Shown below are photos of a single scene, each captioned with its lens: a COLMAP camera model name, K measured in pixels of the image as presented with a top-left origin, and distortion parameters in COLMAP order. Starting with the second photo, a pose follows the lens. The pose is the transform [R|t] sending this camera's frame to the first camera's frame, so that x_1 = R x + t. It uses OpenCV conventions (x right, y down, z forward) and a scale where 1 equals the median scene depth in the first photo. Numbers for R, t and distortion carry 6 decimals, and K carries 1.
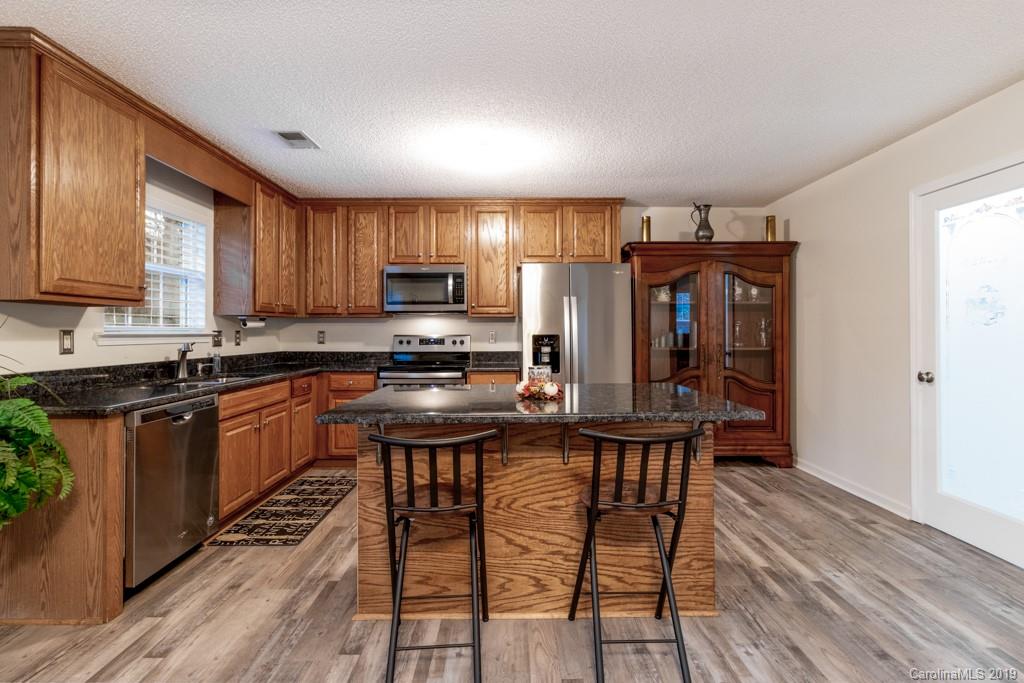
lens RADIAL K [[470.8, 0, 512.7], [0, 470.8, 331.2], [0, 0, 1]] dist [0.003275, -0.001061]
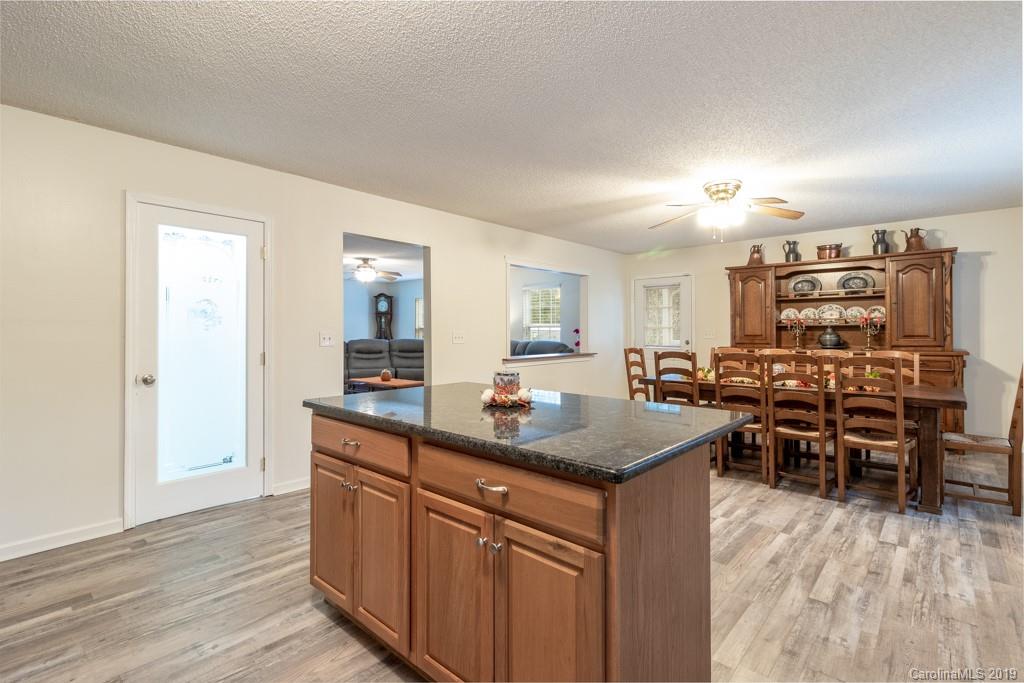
lens RADIAL K [[470.8, 0, 508.2], [0, 470.8, 334.2], [0, 0, 1]] dist [0.003275, -0.001061]
pose [[-0.733731, 0.004237, 0.679427, -0.298324], [0.003961, 0.999990, -0.001959, 0.001767], [-0.679429, 0.001254, -0.733741, 0.883096]]
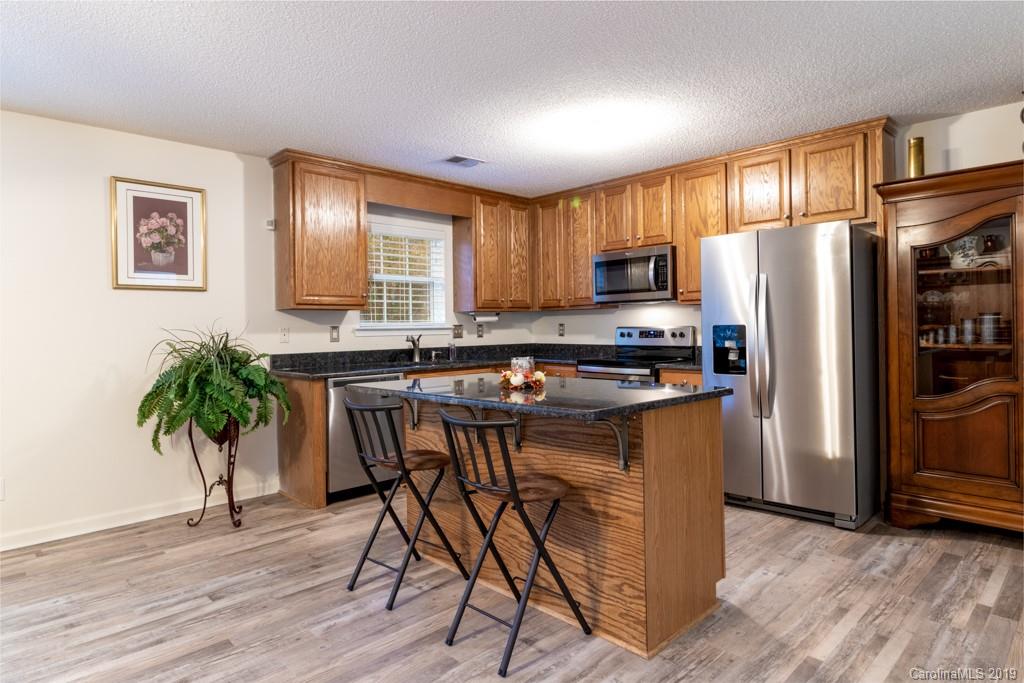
lens RADIAL K [[587.9, 0, 514.3], [0, 587.9, 334.2], [0, 0, 1]] dist [-0.003784, 0.003489]
pose [[0.693630, 0.000694, -0.720331, 0.509603], [0.014572, 0.999781, 0.014995, 0.002175], [0.720184, -0.020897, 0.693469, 0.055609]]
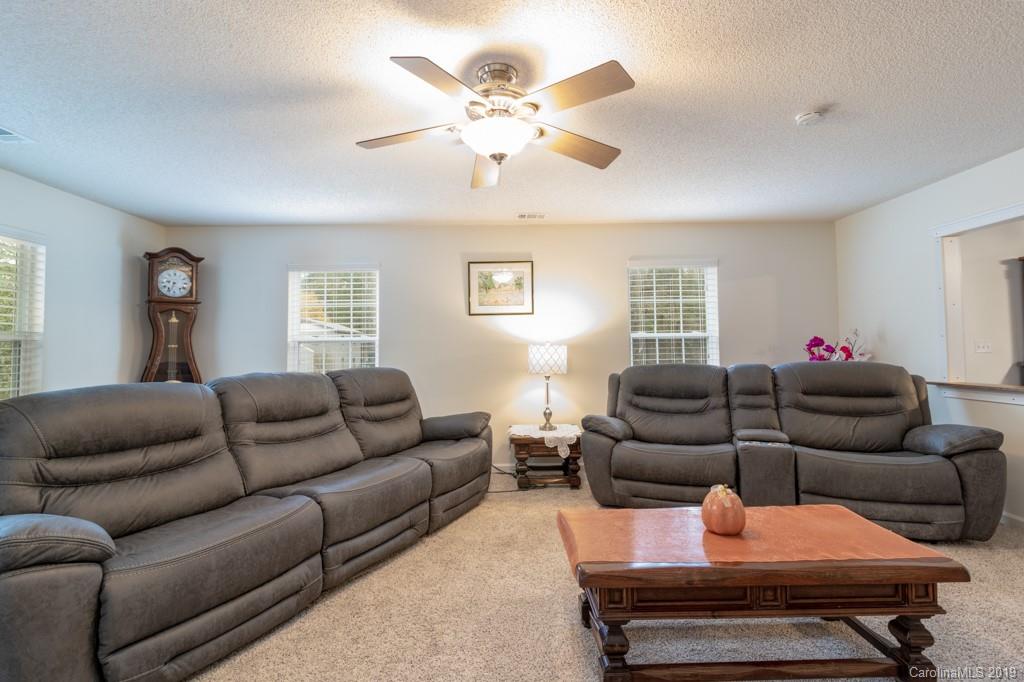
lens RADIAL K [[470.8, 0, 502.6], [0, 470.8, 333.6], [0, 0, 1]] dist [0.003275, -0.001061]
pose [[-0.999810, 0.019068, -0.003960, 1.547005], [0.019207, 0.999072, -0.038549, -0.008117], [0.003222, -0.038618, -0.999249, 0.334017]]
